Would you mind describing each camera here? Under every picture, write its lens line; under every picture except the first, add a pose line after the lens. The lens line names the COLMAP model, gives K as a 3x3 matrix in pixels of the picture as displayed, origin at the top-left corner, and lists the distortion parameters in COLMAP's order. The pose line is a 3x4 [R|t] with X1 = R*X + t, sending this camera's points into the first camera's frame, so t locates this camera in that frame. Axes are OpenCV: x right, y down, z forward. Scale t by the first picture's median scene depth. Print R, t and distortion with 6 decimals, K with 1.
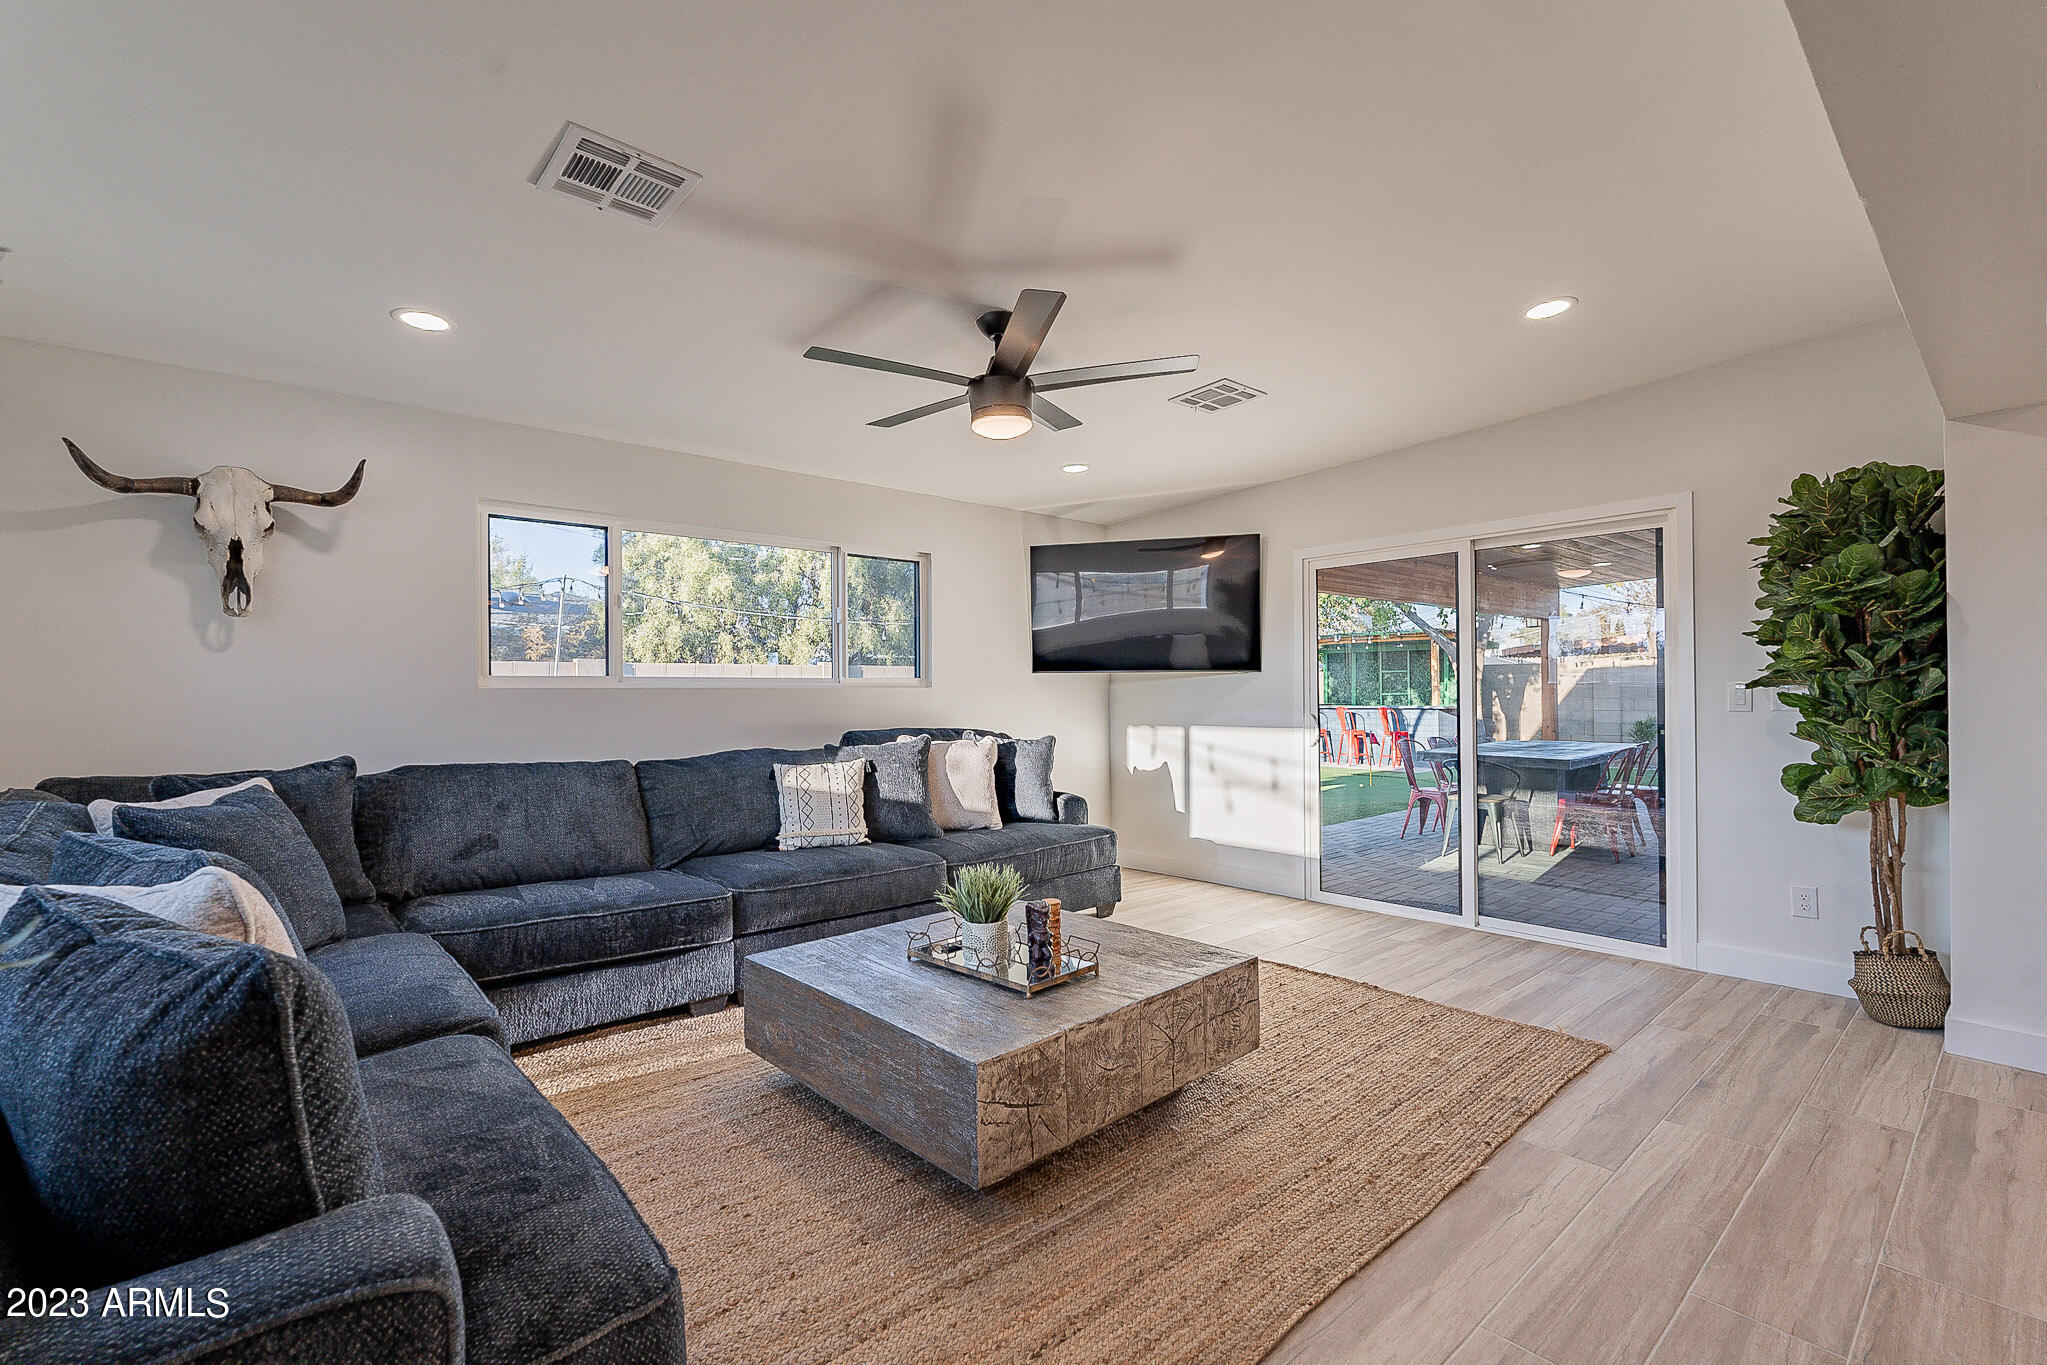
lens RADIAL K [[897.2, 0, 1012.9], [0, 897.2, 690.4], [0, 0, 1]] dist [-0.004742, 0.000787]
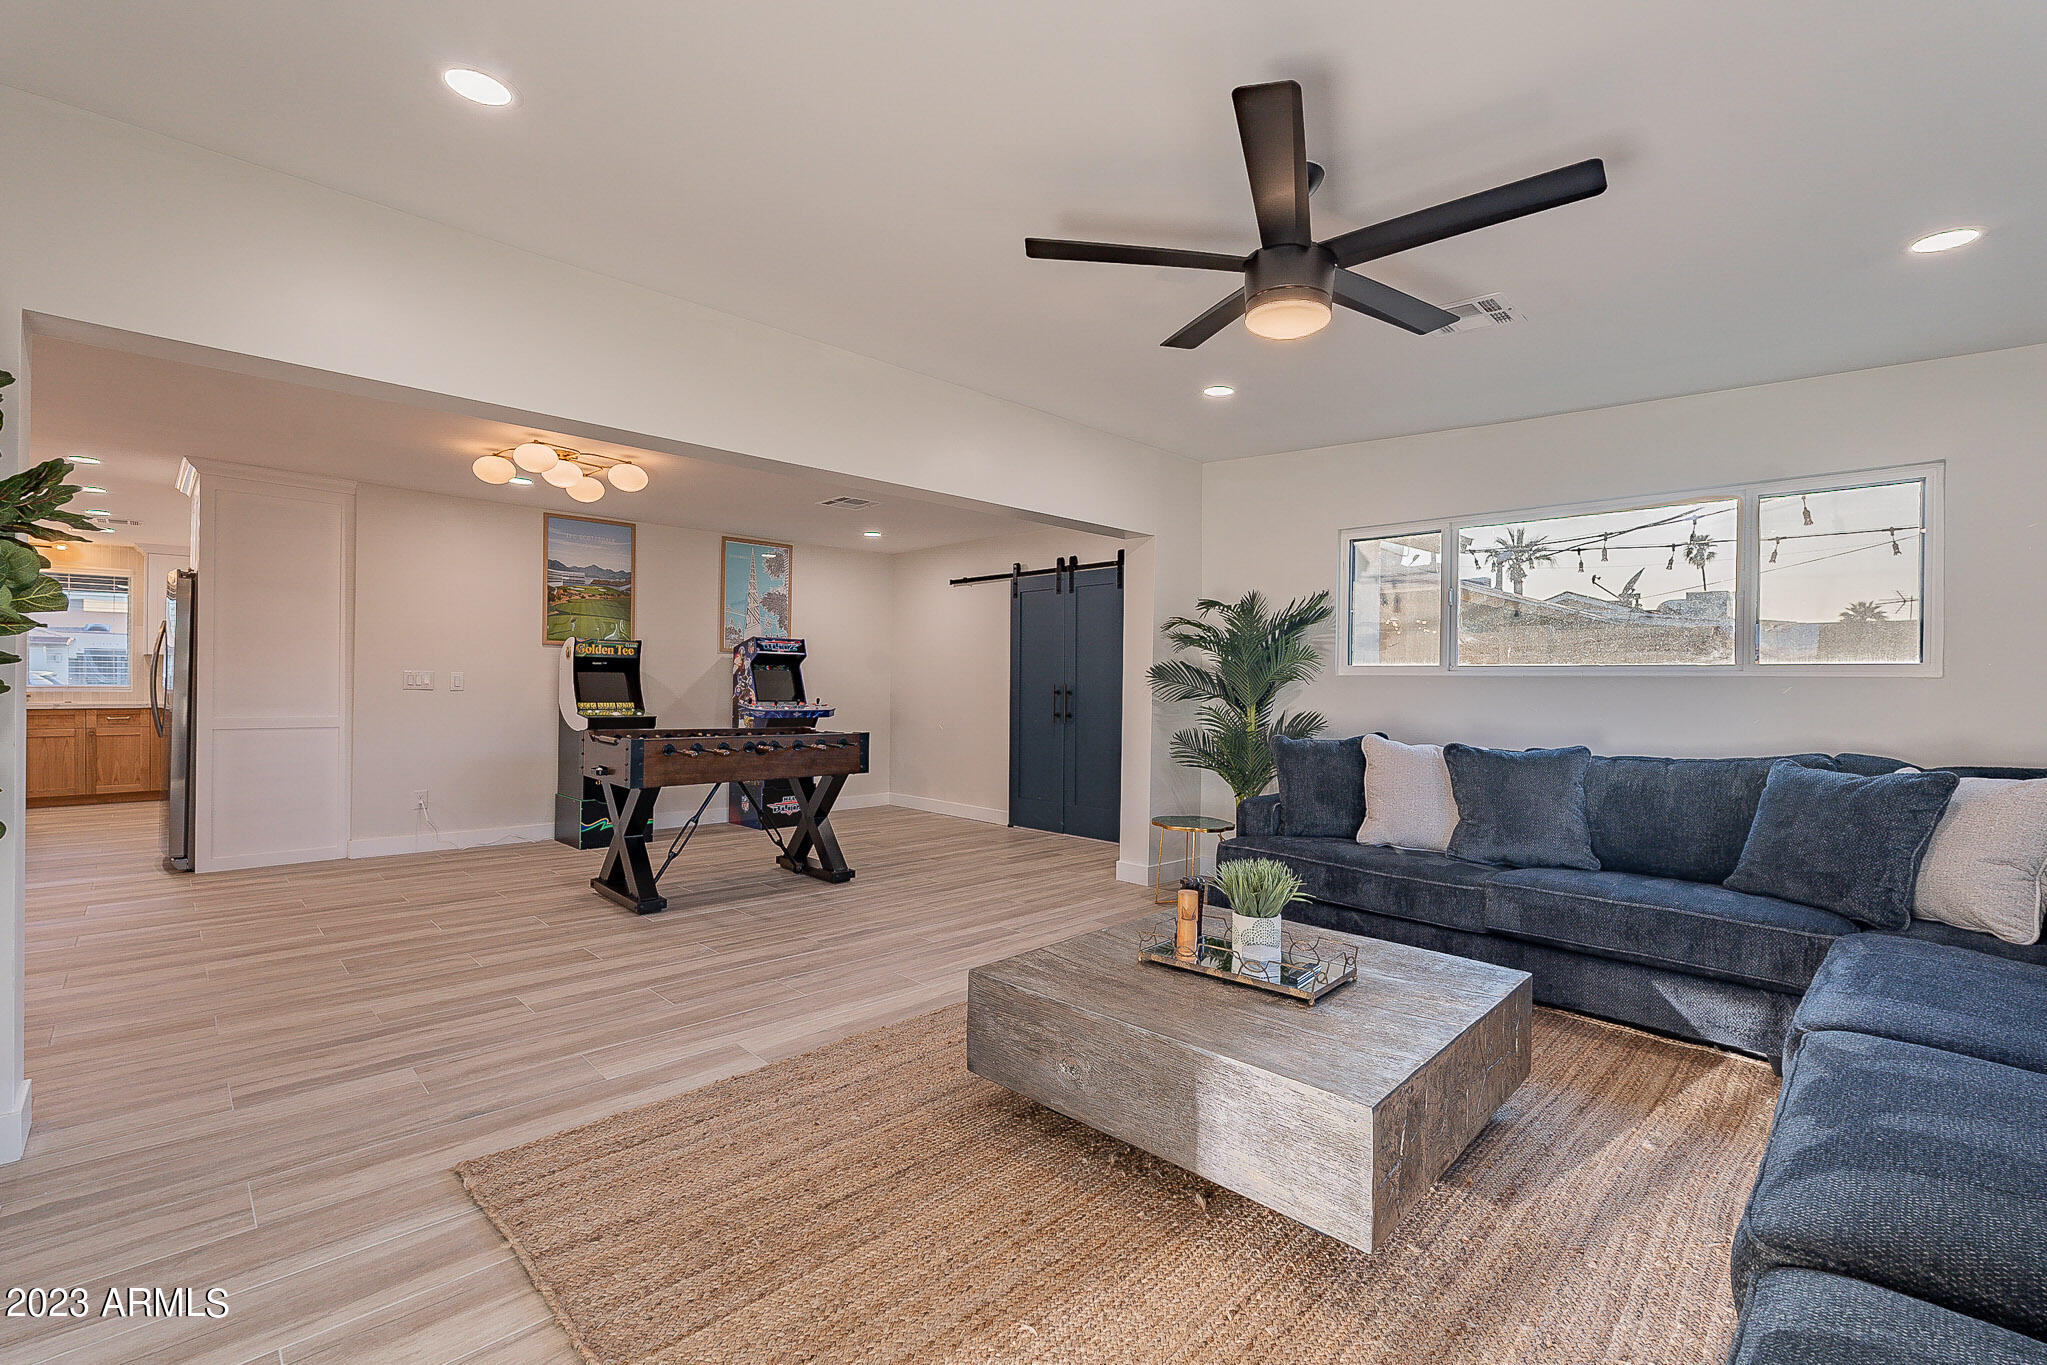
lens RADIAL K [[897.2, 0, 1023.7], [0, 897.2, 682.1], [0, 0, 1]] dist [-0.004742, 0.000787]
pose [[-0.997694, -0.002695, -0.067820, 0.237883], [-0.002757, 0.999996, 0.000817, 0.000271], [0.067817, 0.001002, -0.997697, 1.663168]]
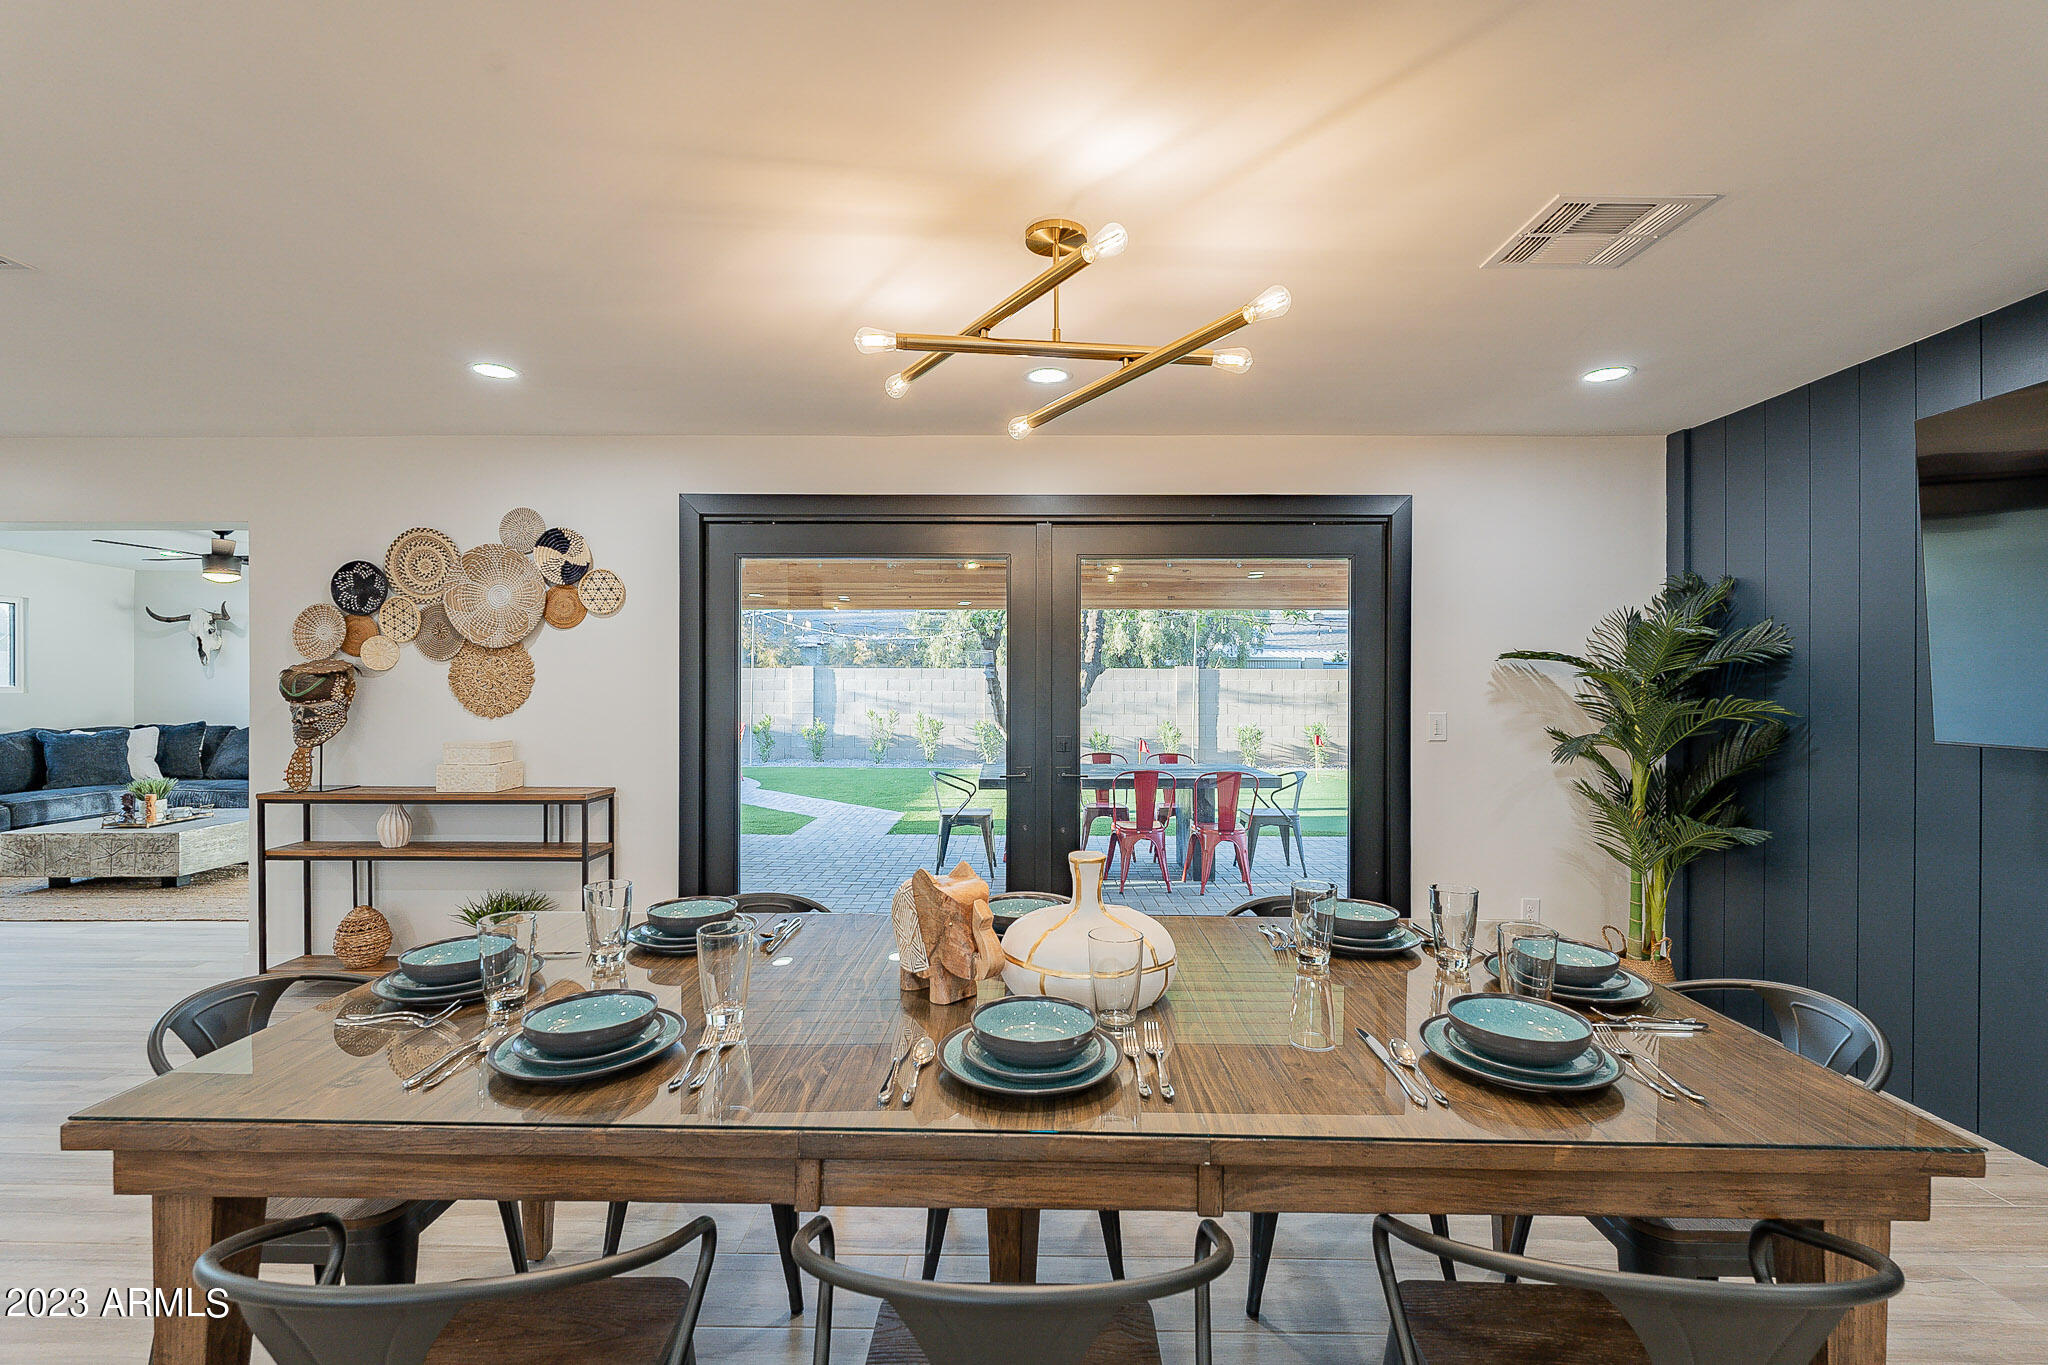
lens RADIAL K [[897.6, 0, 1032.5], [0, 897.6, 683.9], [0, 0, 1]] dist [-0.004742, 0.000787]
pose [[0.756527, 0.009031, -0.653900, 2.704992], [-0.007249, 0.999959, 0.005424, -0.063392], [0.653922, 0.000636, 0.756562, 0.624044]]
